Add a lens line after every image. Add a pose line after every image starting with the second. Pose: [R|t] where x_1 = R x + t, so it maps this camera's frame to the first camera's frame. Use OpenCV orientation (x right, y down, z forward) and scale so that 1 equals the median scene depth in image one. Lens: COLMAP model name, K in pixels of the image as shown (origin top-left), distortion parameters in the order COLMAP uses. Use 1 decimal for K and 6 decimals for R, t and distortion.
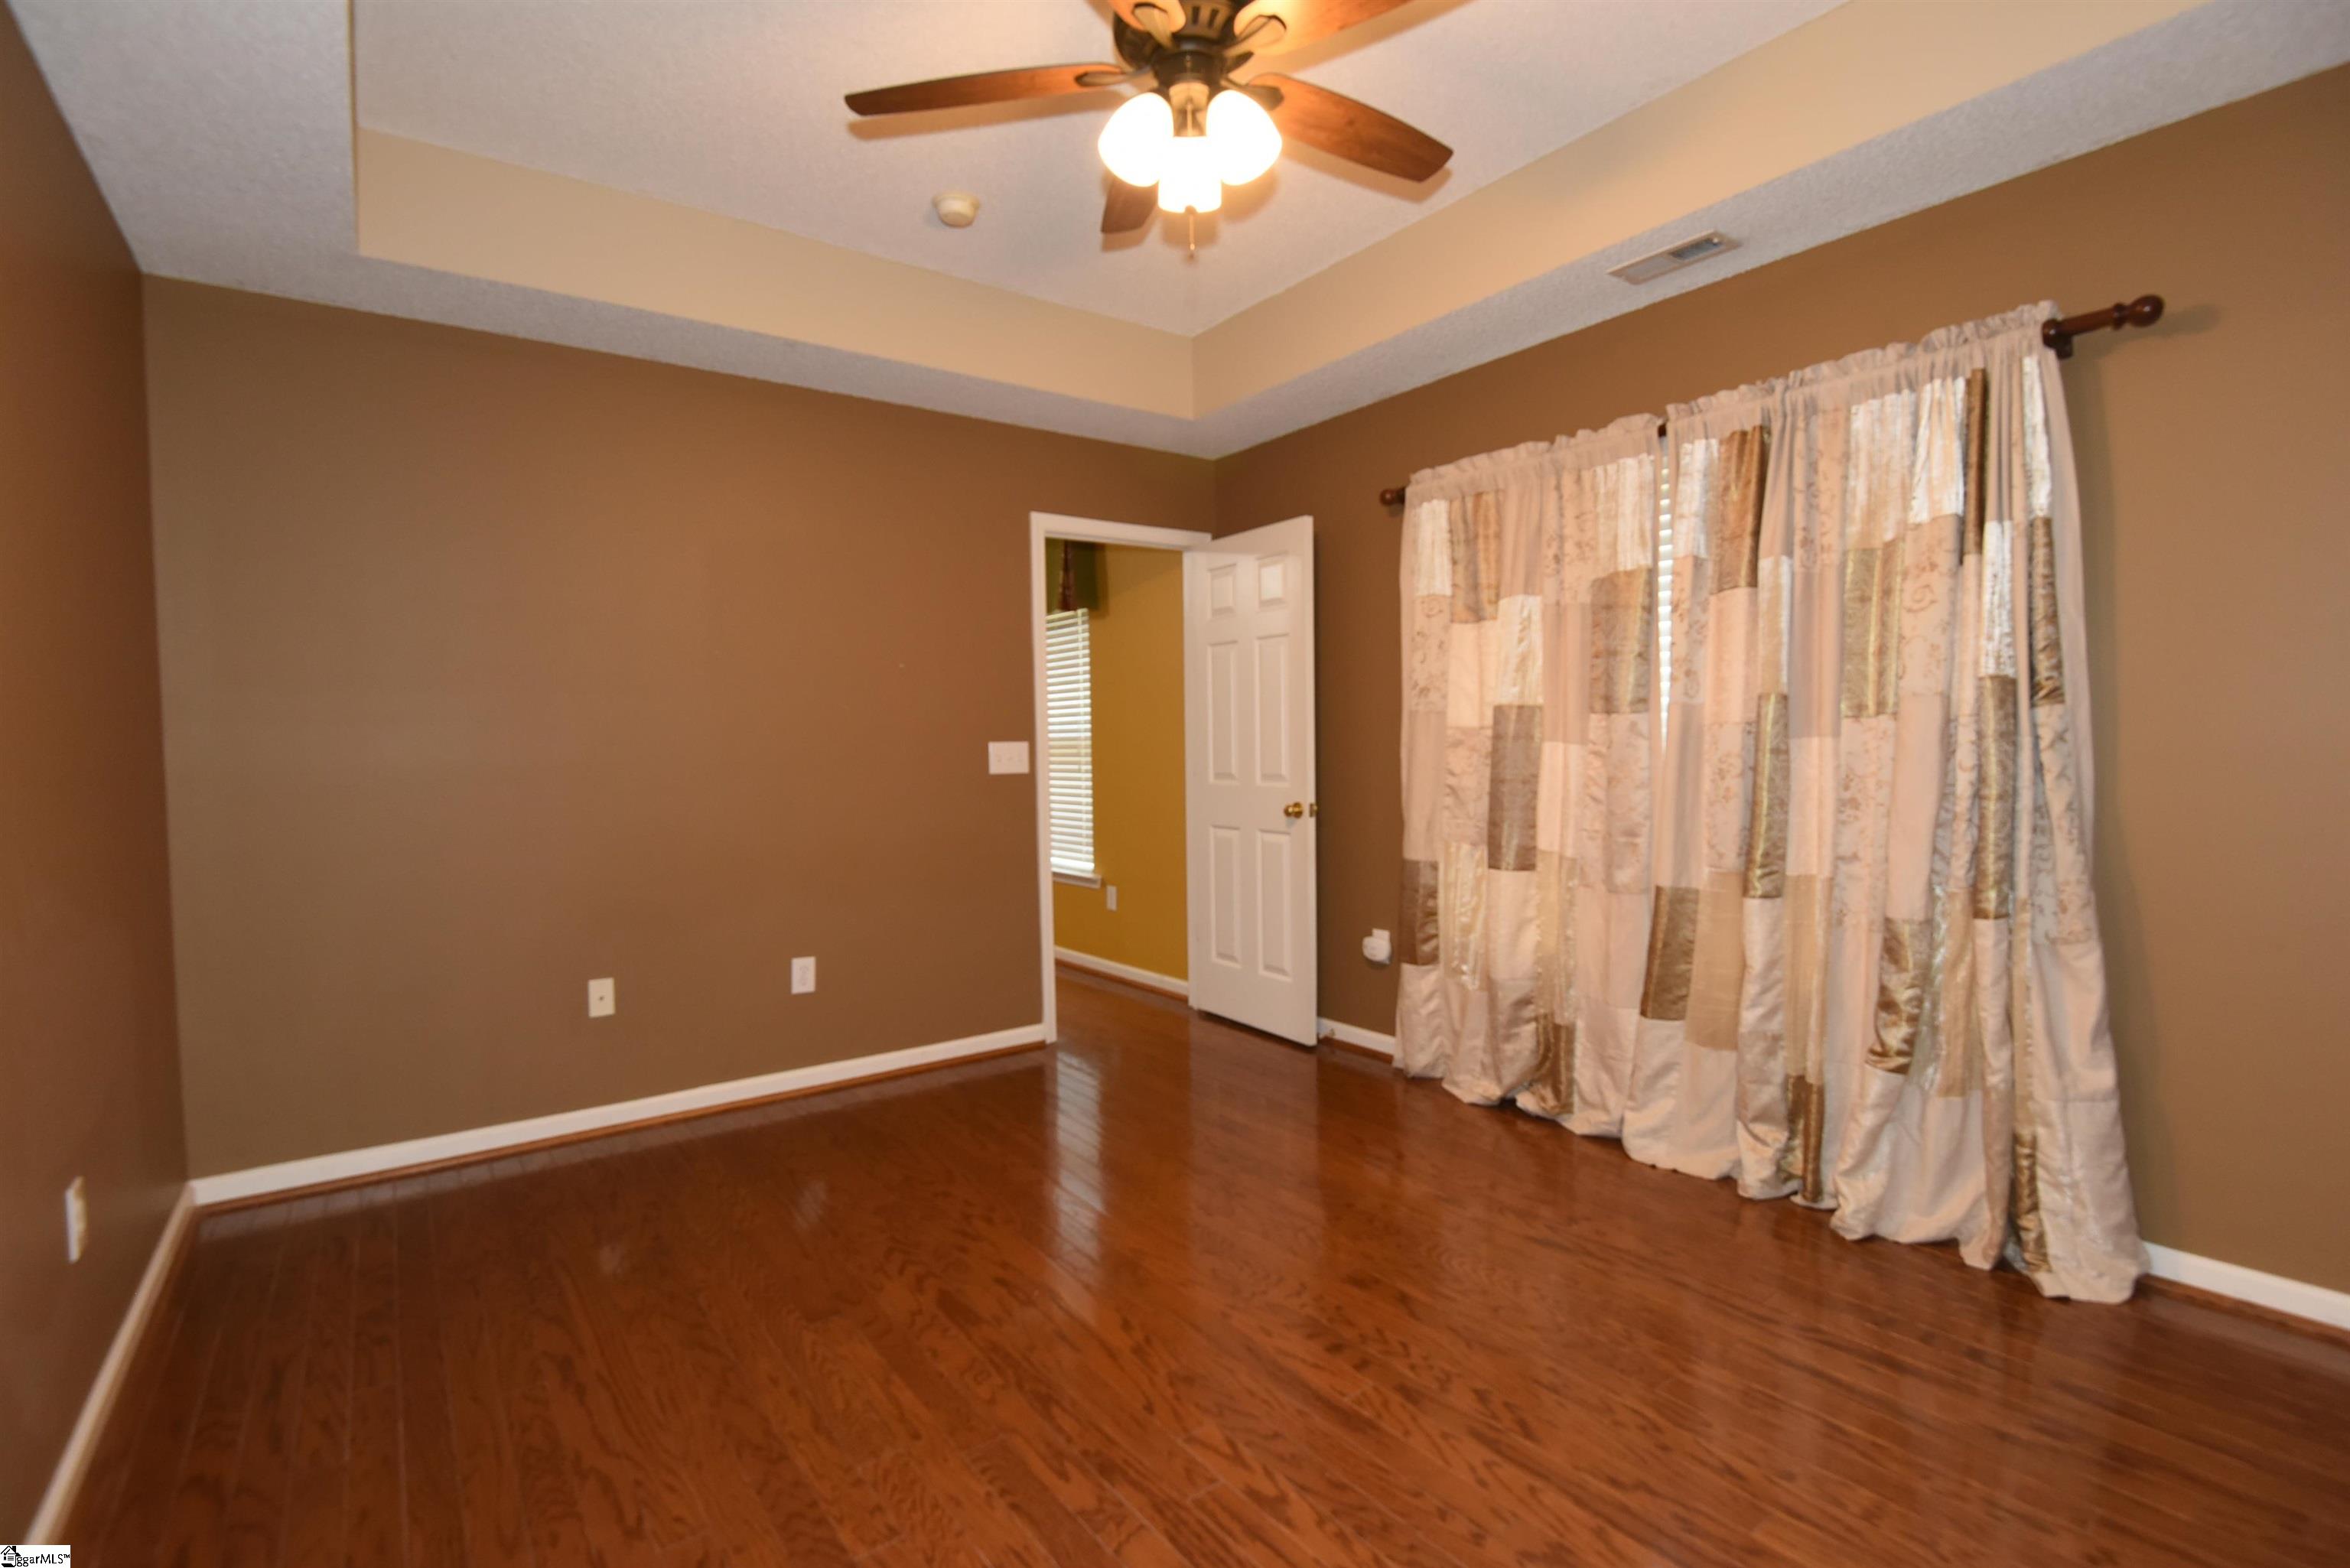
lens RADIAL K [[1078.7, 0, 1181.6], [0, 1078.7, 790.6], [0, 0, 1]] dist [-0.011379, -0.006378]
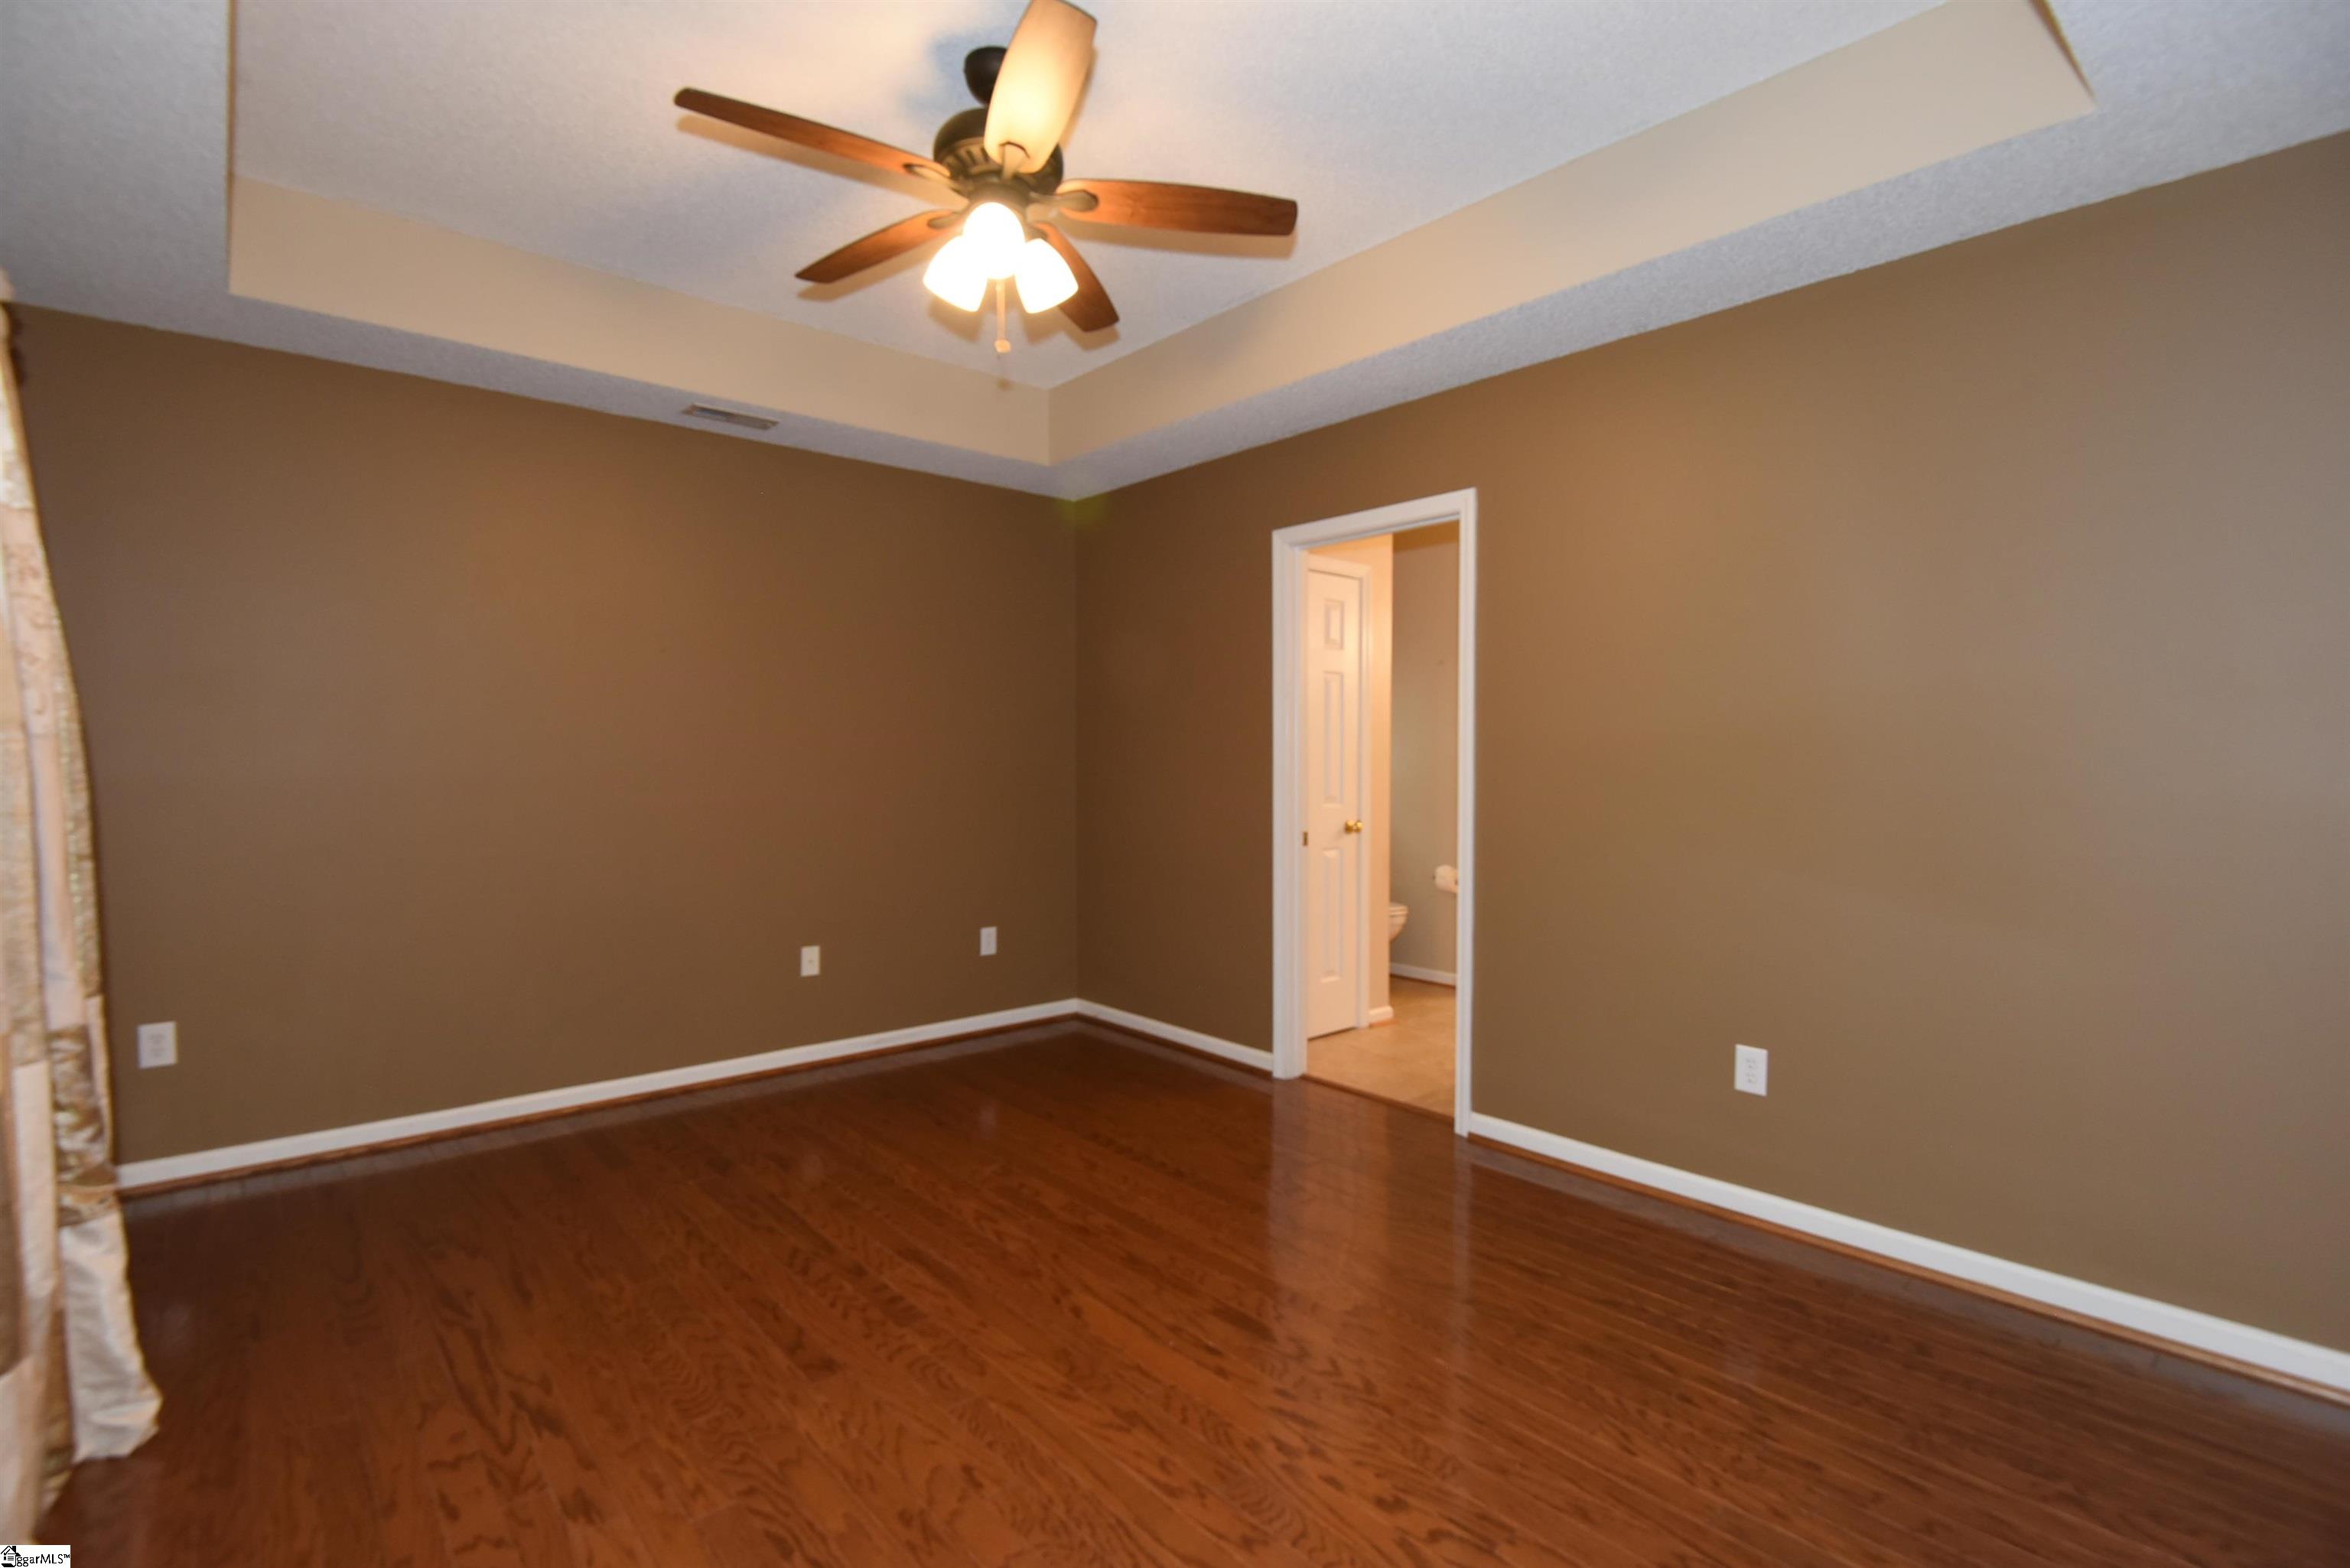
lens RADIAL K [[1078.7, 0, 1181.6], [0, 1078.7, 790.6], [0, 0, 1]] dist [-0.011379, -0.006378]
pose [[-0.996505, 0.017515, -0.081681, -0.078202], [0.012168, 0.997779, 0.065496, -0.098047], [0.082647, 0.064273, -0.994504, 2.069473]]
